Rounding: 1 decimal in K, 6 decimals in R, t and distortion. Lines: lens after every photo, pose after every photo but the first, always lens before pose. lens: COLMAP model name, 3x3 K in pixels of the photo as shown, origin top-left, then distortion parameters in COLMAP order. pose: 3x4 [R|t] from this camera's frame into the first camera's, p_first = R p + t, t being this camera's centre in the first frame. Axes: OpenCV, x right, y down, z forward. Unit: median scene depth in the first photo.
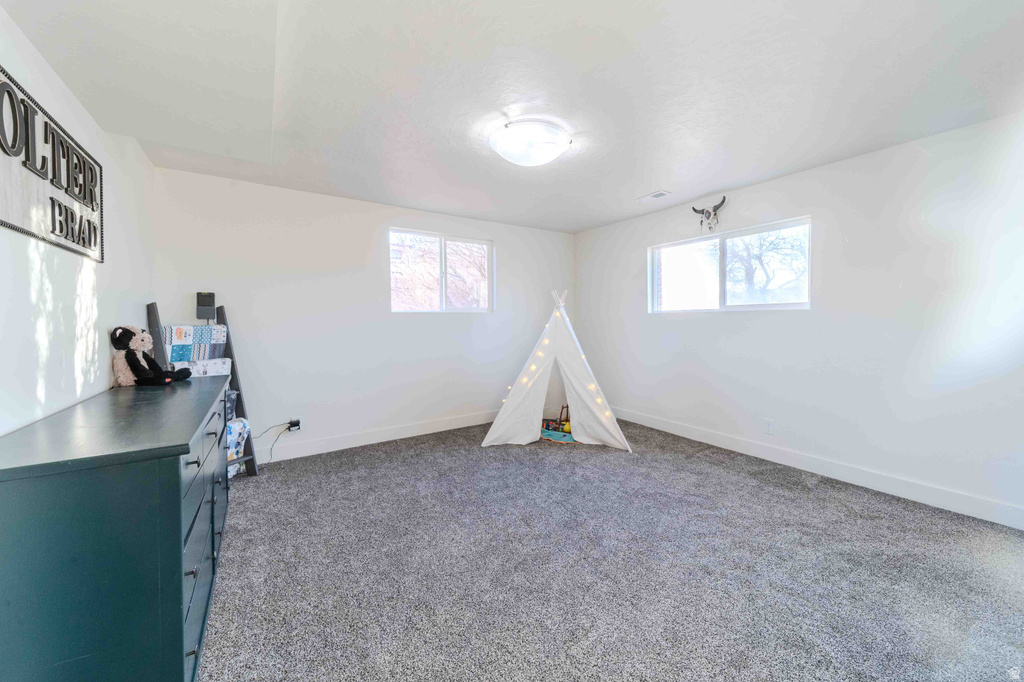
lens RADIAL K [[375.1, 0, 509.2], [0, 375.1, 324.7], [0, 0, 1]] dist [-0.000644, -0.000121]
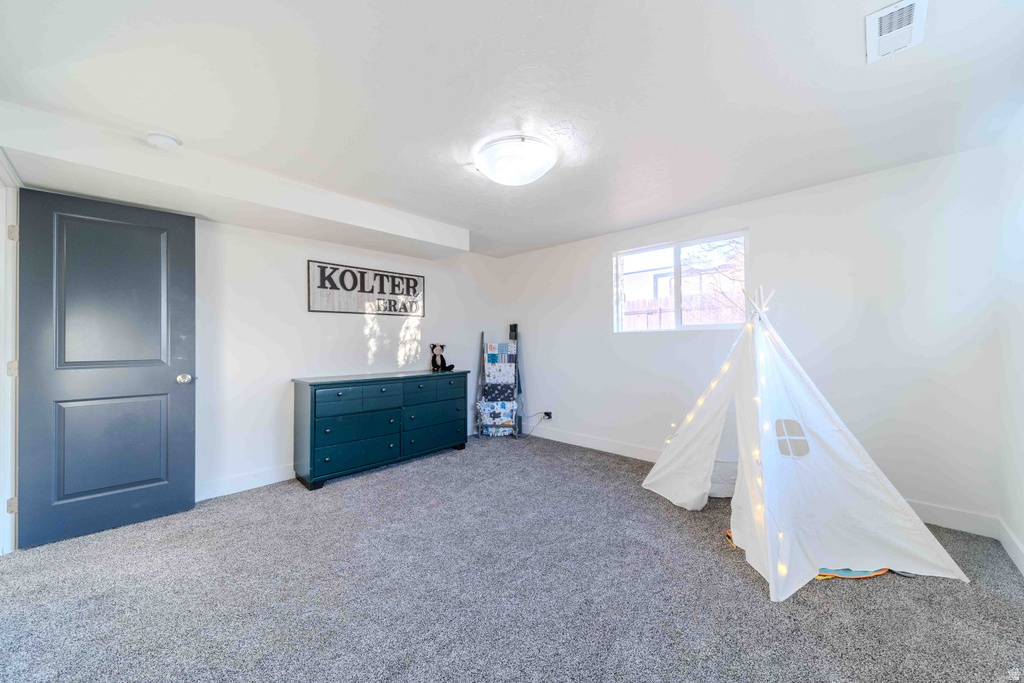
lens RADIAL K [[363.4, 0, 508.3], [0, 363.4, 342.3], [0, 0, 1]] dist [-0.001836, -0.000529]
pose [[0.227865, 0.001795, -0.973691, 0.798668], [-0.012975, 0.999915, -0.001194, -0.001283], [0.973606, 0.012906, 0.227869, 0.607787]]
